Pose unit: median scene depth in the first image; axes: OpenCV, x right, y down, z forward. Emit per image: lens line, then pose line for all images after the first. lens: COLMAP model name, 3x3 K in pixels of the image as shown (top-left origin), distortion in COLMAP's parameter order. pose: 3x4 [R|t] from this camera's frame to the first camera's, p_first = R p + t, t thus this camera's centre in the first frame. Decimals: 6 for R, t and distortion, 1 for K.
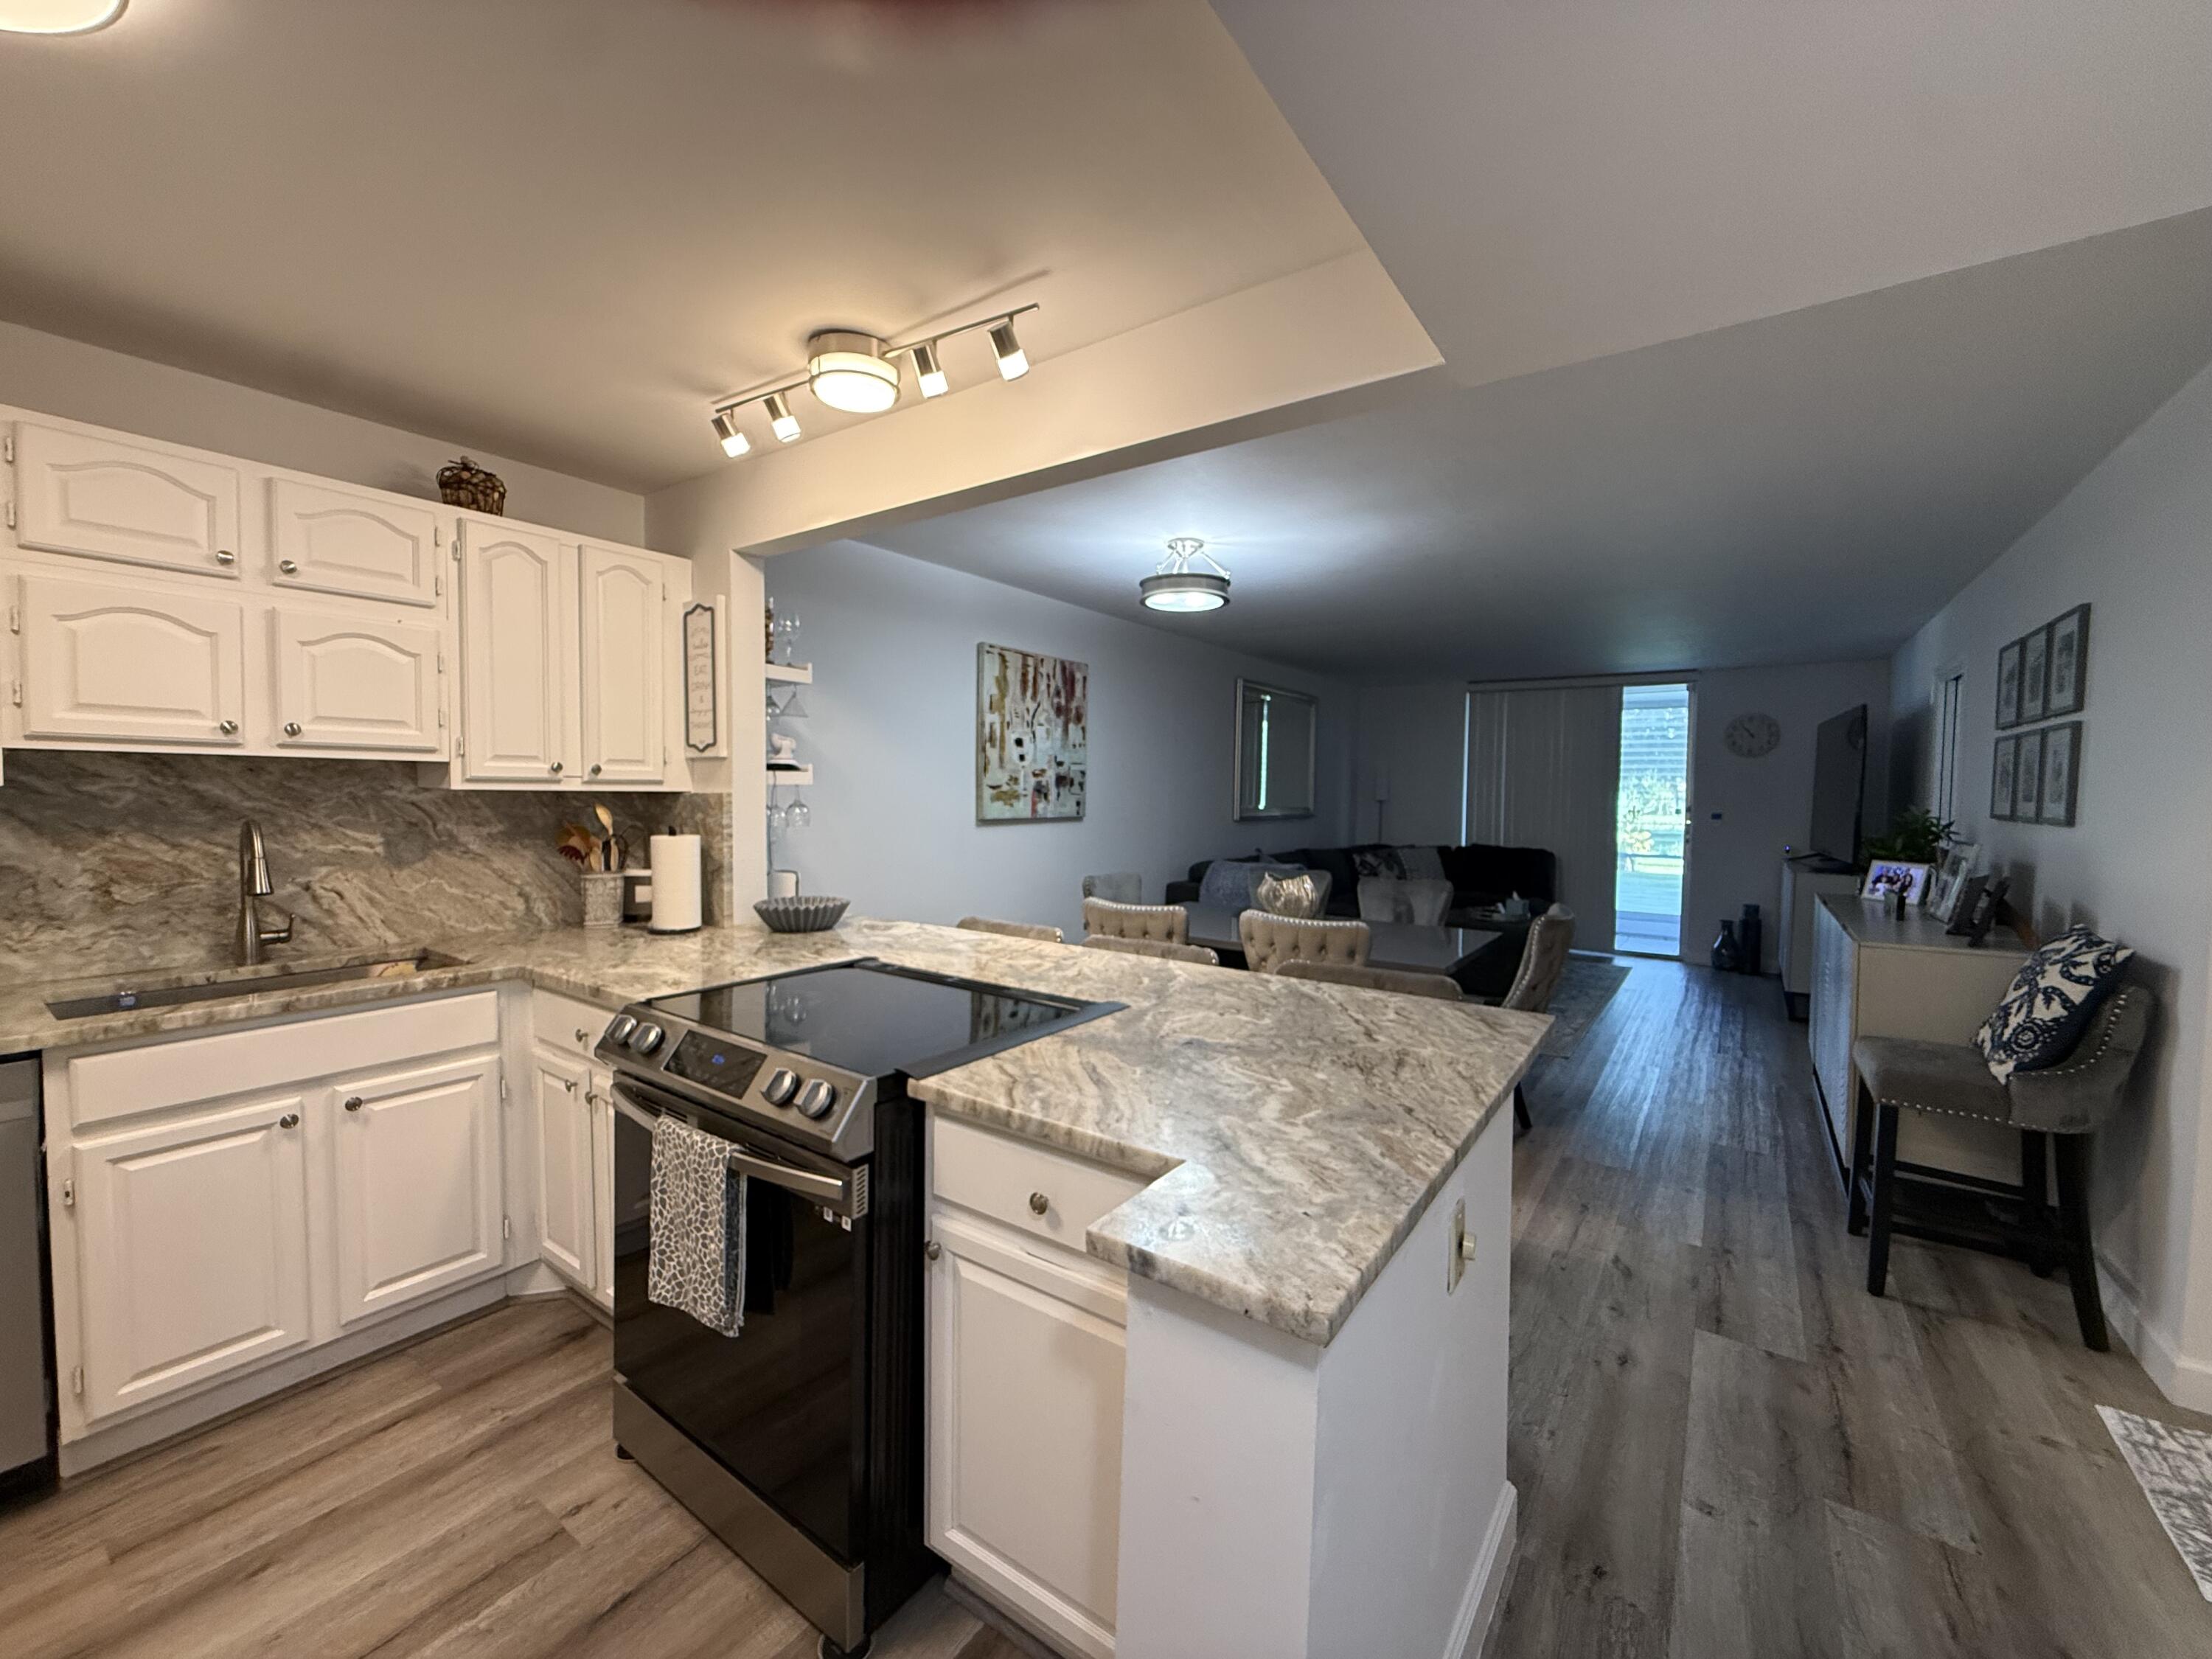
lens RADIAL K [[885.9, 0, 1100.8], [0, 885.9, 828.2], [0, 0, 1]] dist [0.000171, 0.000010]
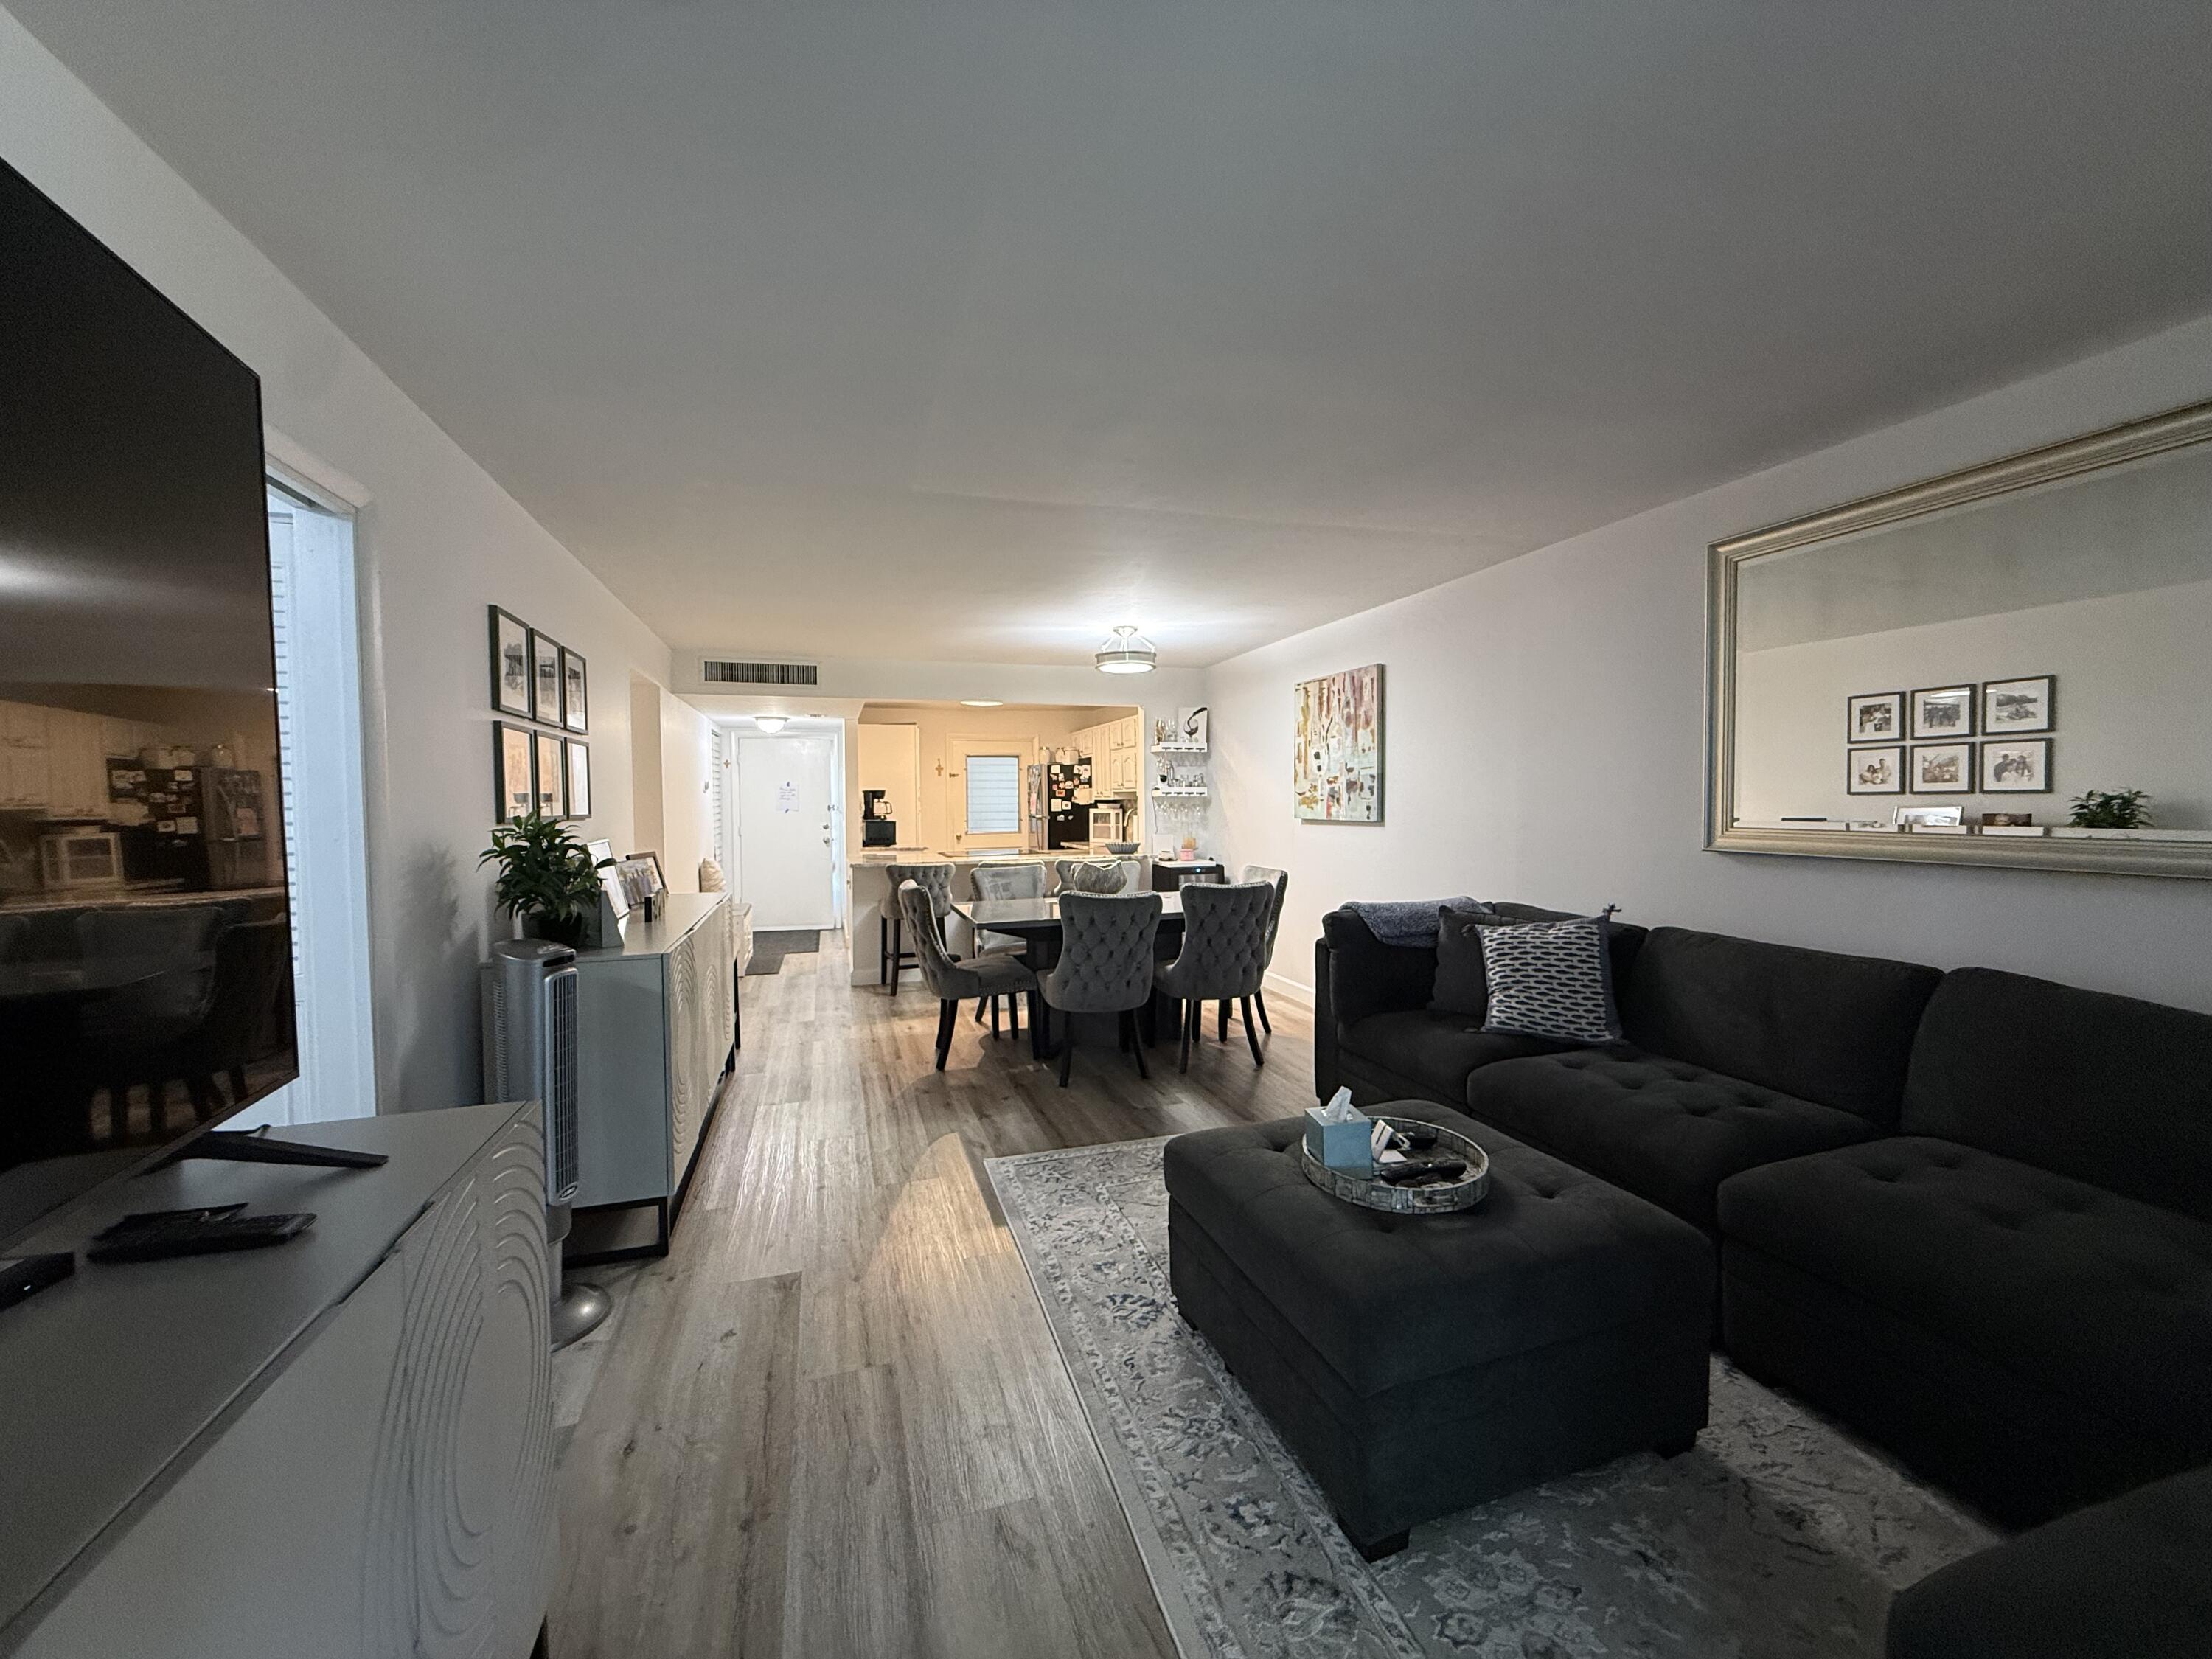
lens RADIAL K [[885.9, 0, 1103.3], [0, 885.9, 831.7], [0, 0, 1]] dist [0.000171, 0.000010]
pose [[-0.590981, 0.024353, -0.806318, 1.021364], [-0.029617, 0.998215, 0.051857, -0.047303], [0.806142, 0.054527, -0.589205, 1.447899]]
